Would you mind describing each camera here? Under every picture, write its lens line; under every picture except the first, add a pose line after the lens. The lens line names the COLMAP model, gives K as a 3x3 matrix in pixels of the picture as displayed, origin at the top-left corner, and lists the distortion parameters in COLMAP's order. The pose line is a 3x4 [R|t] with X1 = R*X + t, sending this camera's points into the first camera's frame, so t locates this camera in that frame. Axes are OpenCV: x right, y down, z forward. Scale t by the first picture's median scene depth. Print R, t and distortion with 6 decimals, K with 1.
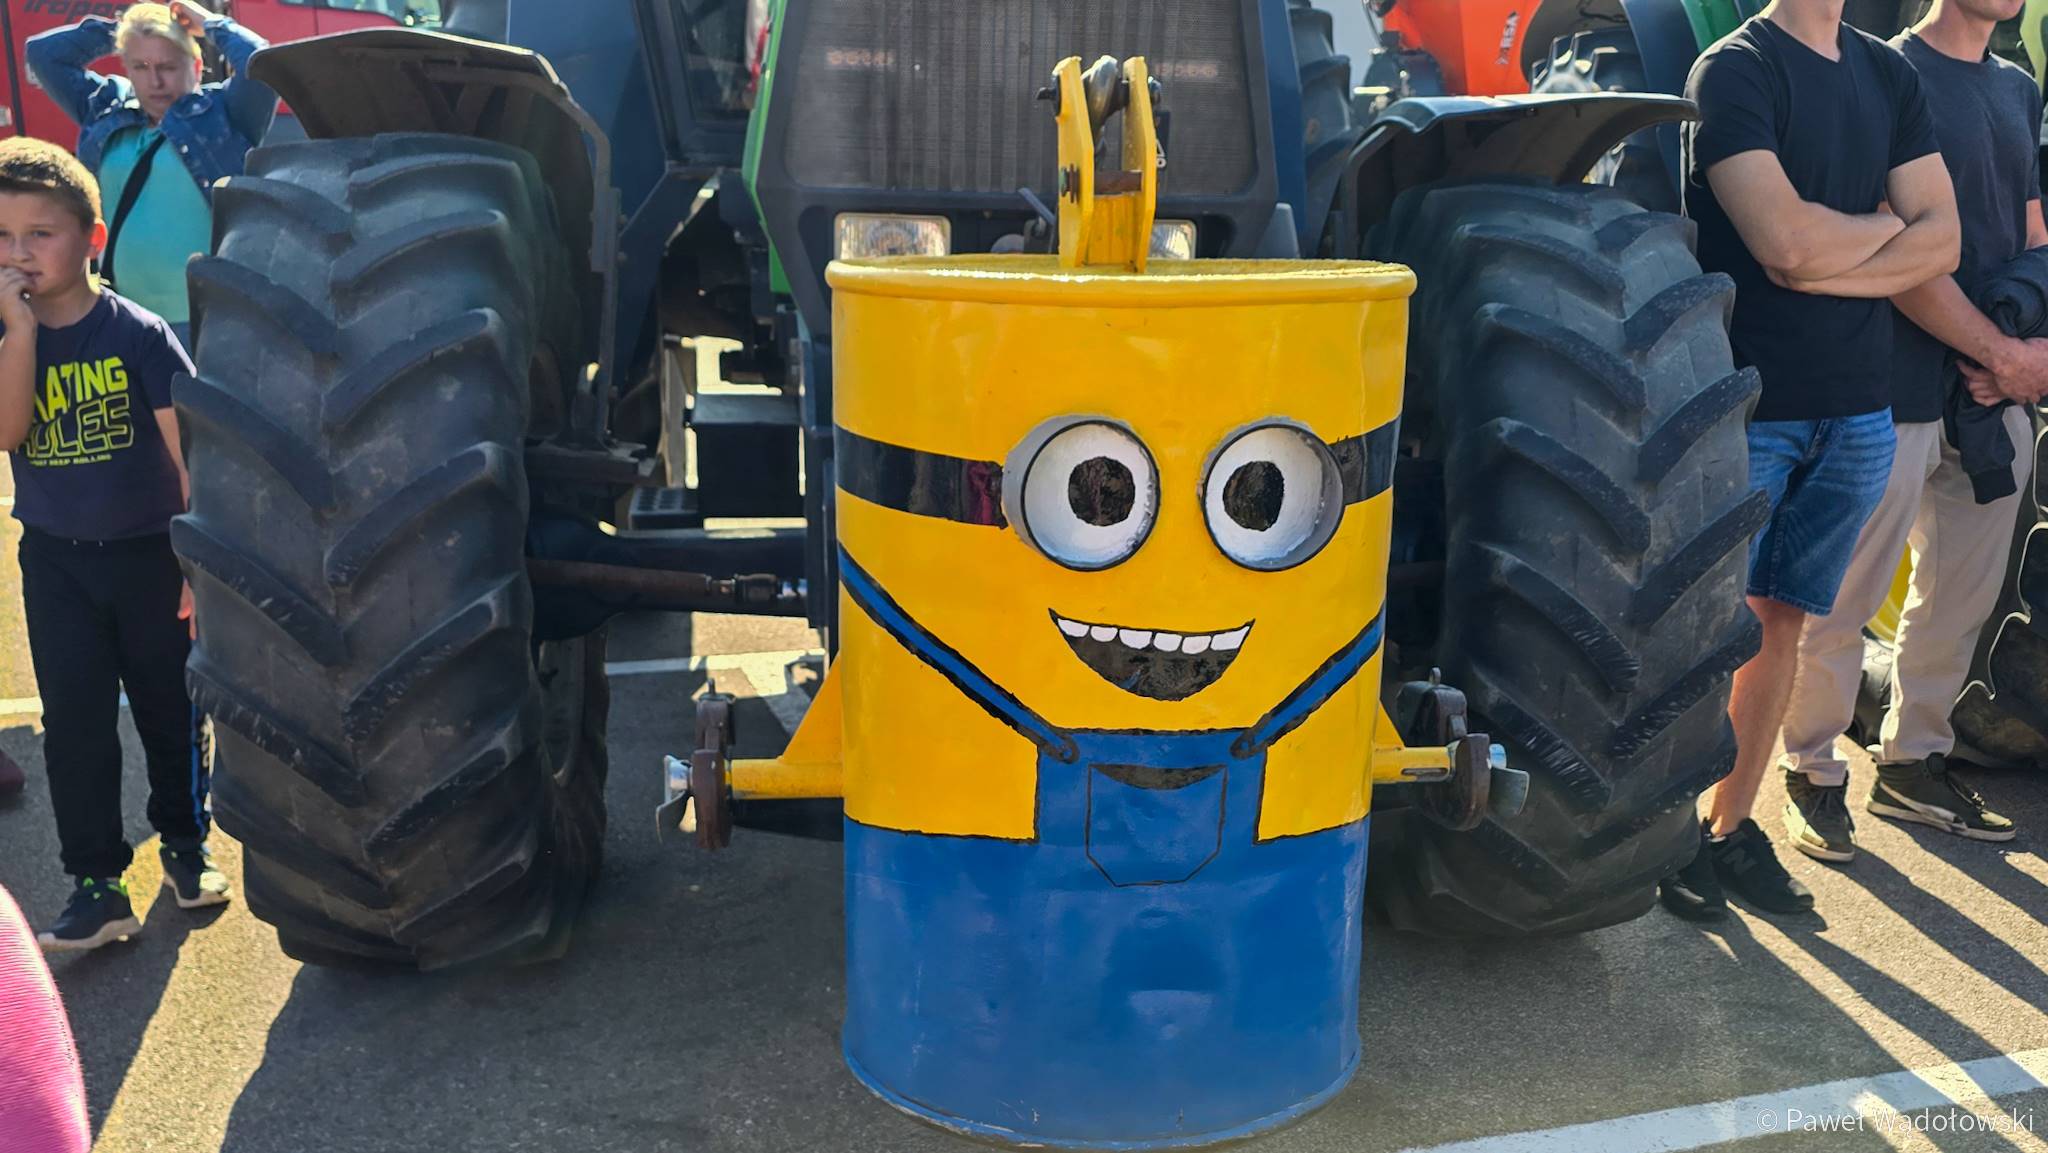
lens RADIAL K [[1313.9, 0, 1024.0], [0, 1313.9, 576.5], [0, 0, 1]] dist [0.024110, 0.000824]
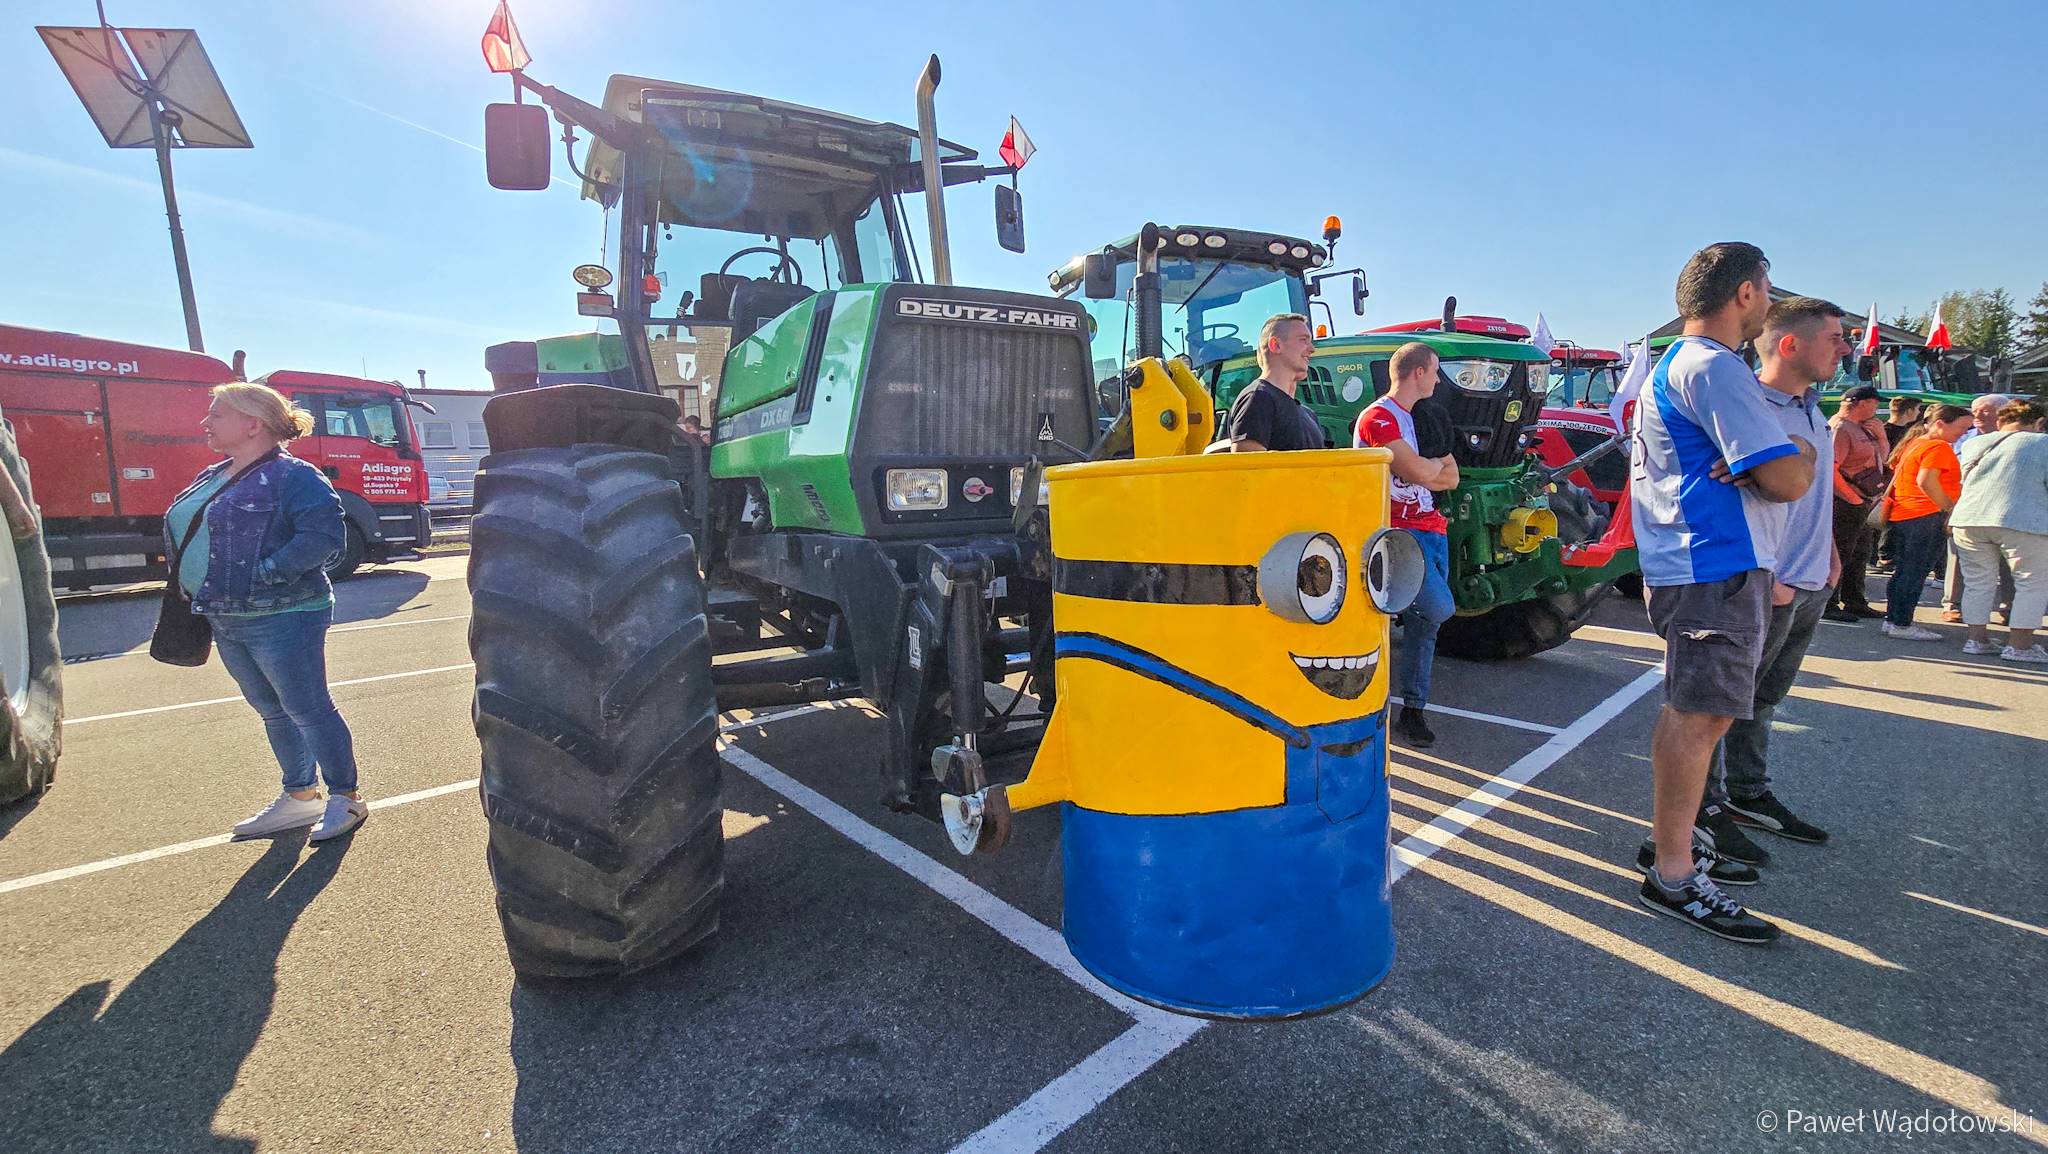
lens RADIAL K [[624.5, 0, 1024.9], [0, 624.5, 547.4], [0, 0, 1]] dist [0.000360, -0.000021]
pose [[0.956628, -0.083977, 0.278944, -0.244885], [0.130828, 0.979400, -0.153817, -0.012629], [-0.260281, 0.183640, 0.947908, 0.167790]]
